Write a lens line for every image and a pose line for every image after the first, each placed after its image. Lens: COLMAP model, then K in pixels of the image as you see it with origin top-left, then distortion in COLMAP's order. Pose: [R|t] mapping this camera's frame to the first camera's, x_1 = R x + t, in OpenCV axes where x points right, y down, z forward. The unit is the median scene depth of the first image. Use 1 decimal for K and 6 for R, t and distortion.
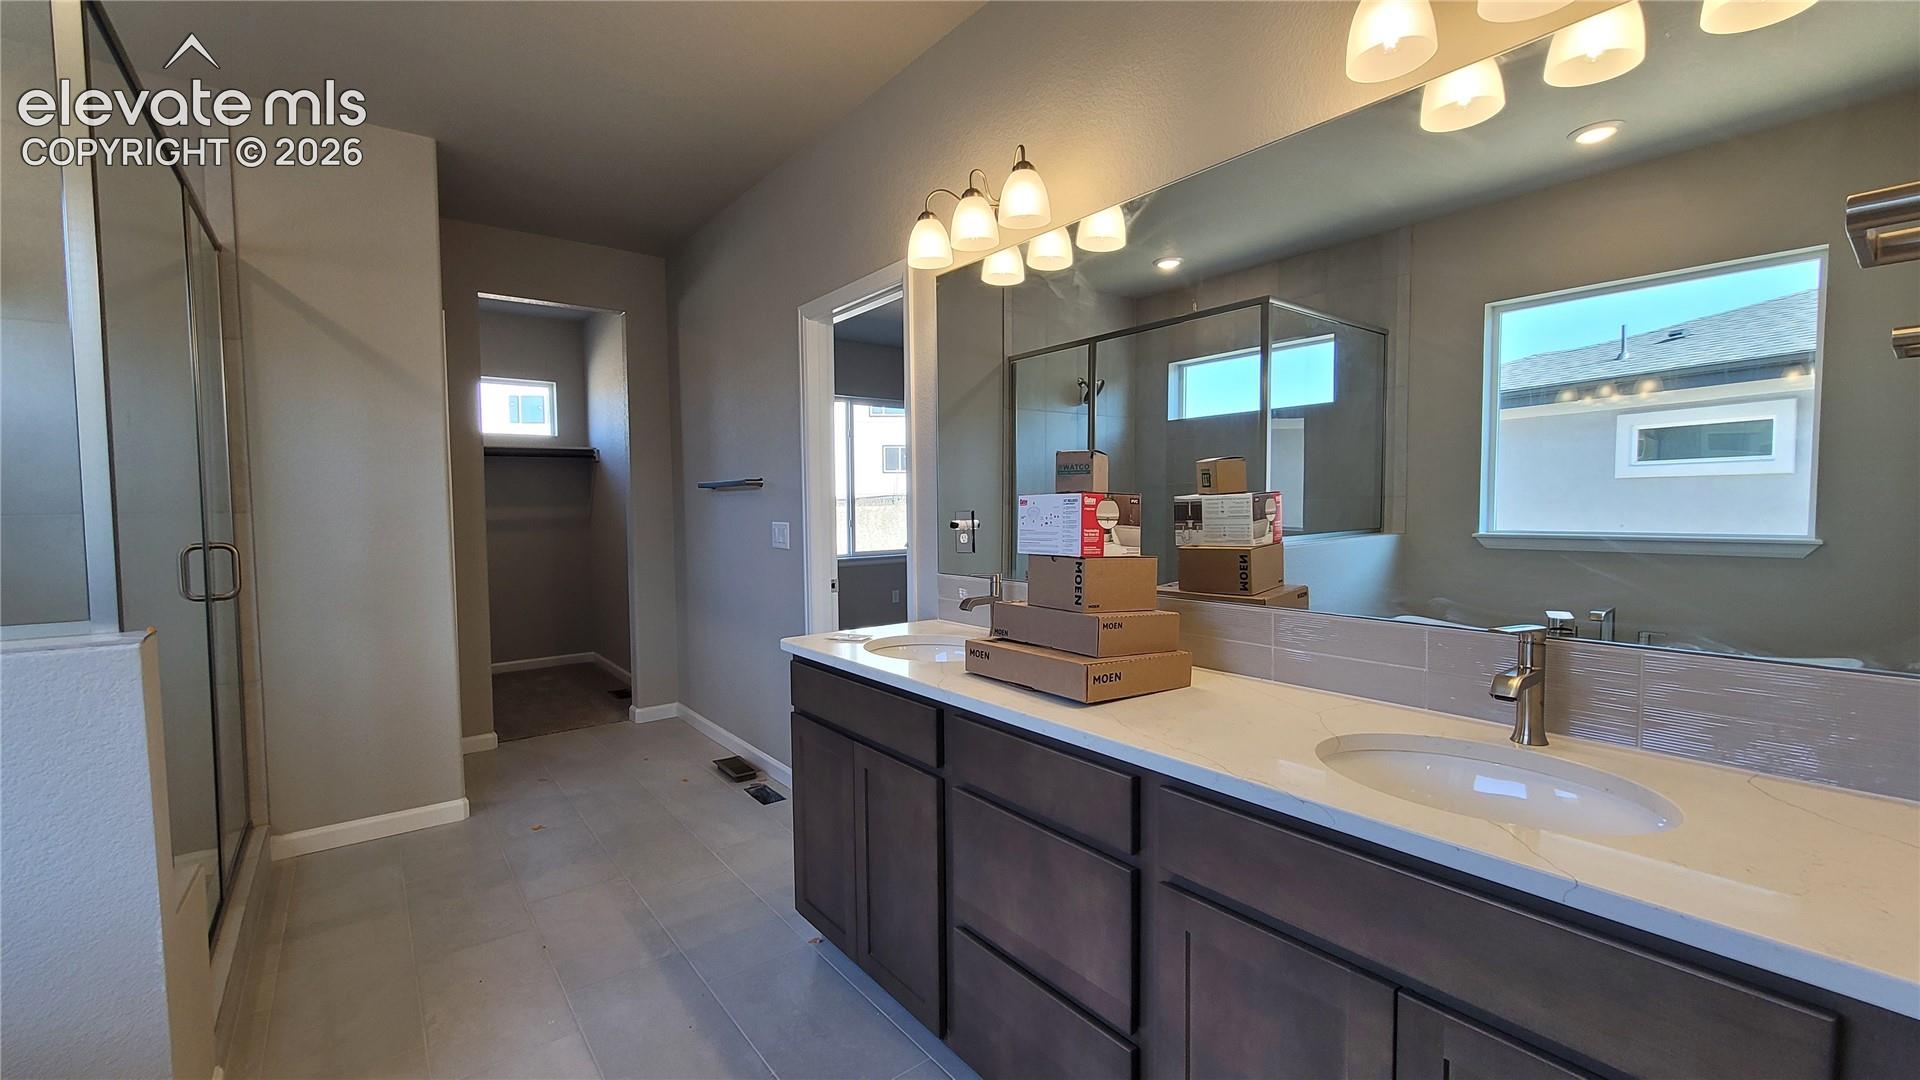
lens RADIAL K [[778.4, 0, 966.7], [0, 778.4, 541.5], [0, 0, 1]] dist [0.000088, -0.000092]
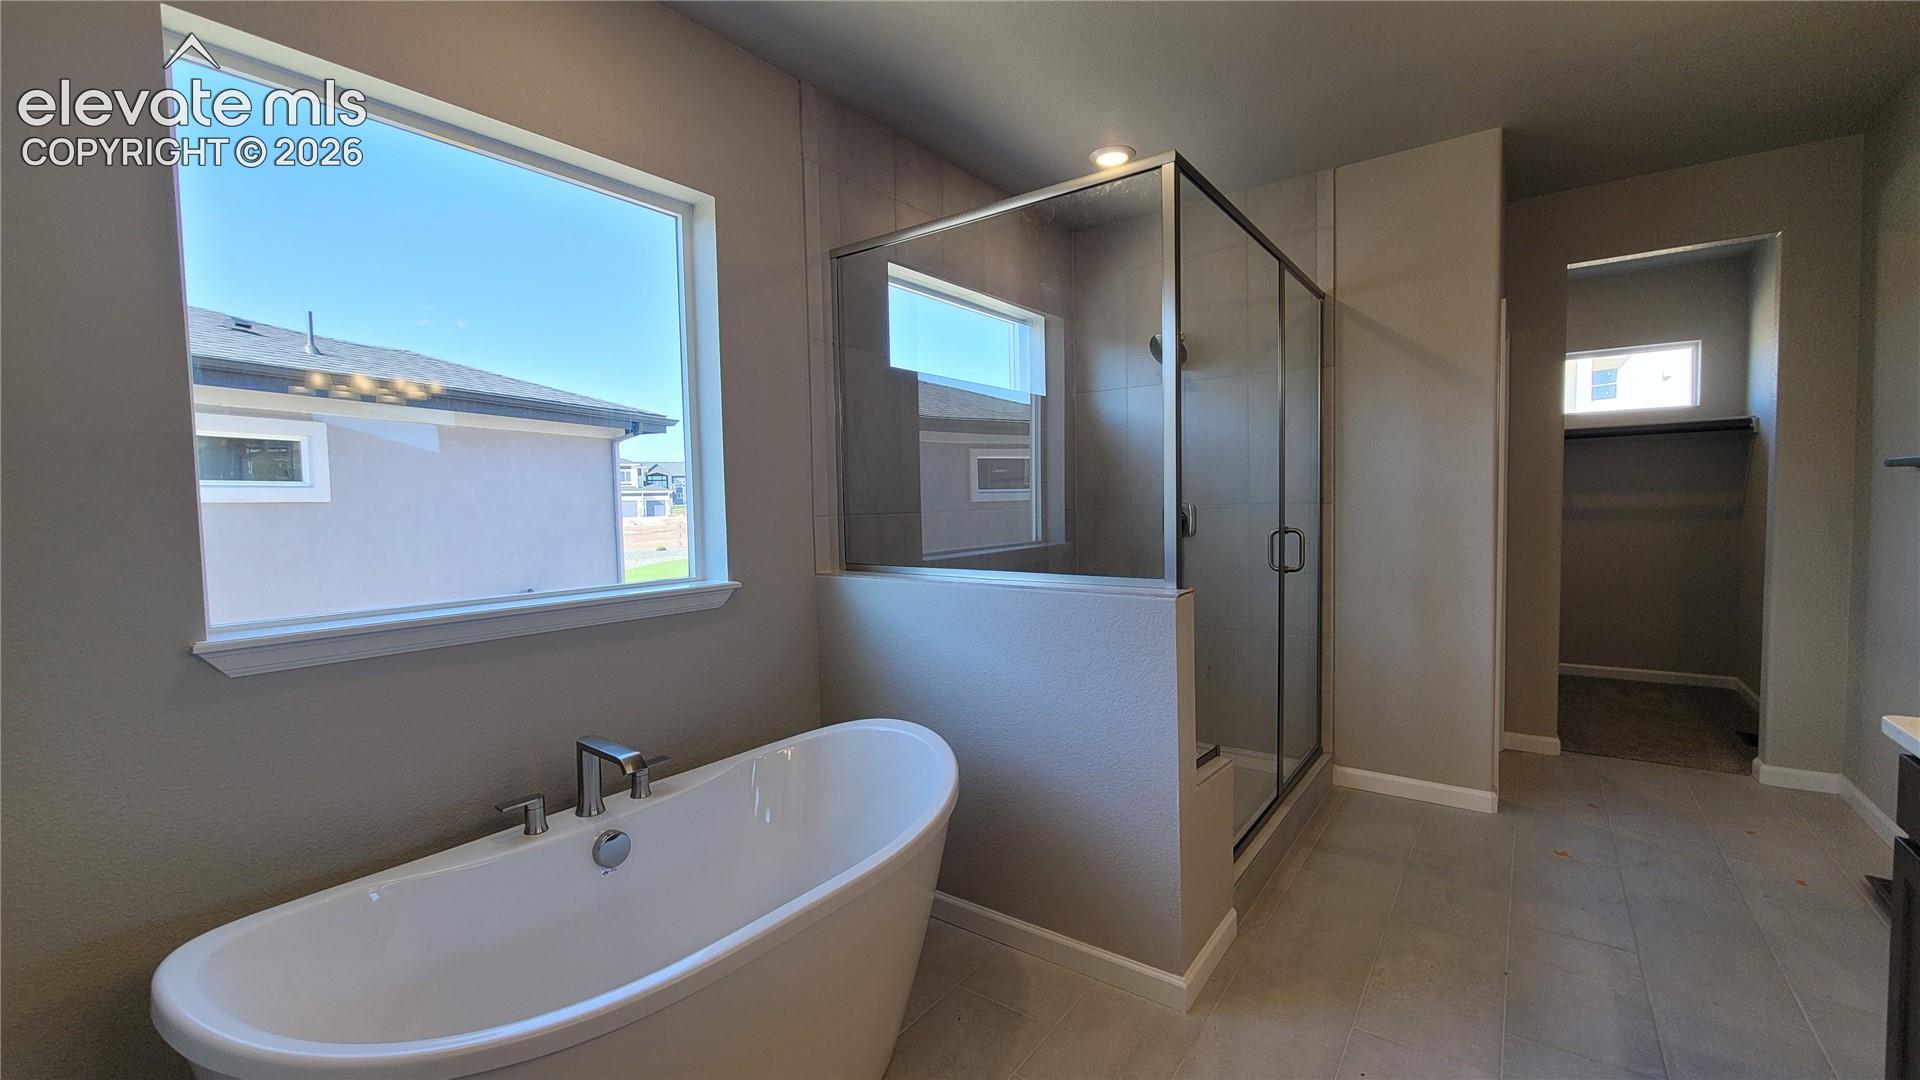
lens RADIAL K [[778.4, 0, 966.7], [0, 778.4, 541.5], [0, 0, 1]] dist [0.000088, -0.000092]
pose [[0.275047, 0.053189, -0.959958, 0.102024], [-0.032018, 0.998421, 0.046146, -0.012541], [0.960897, 0.018044, 0.276316, 0.076602]]
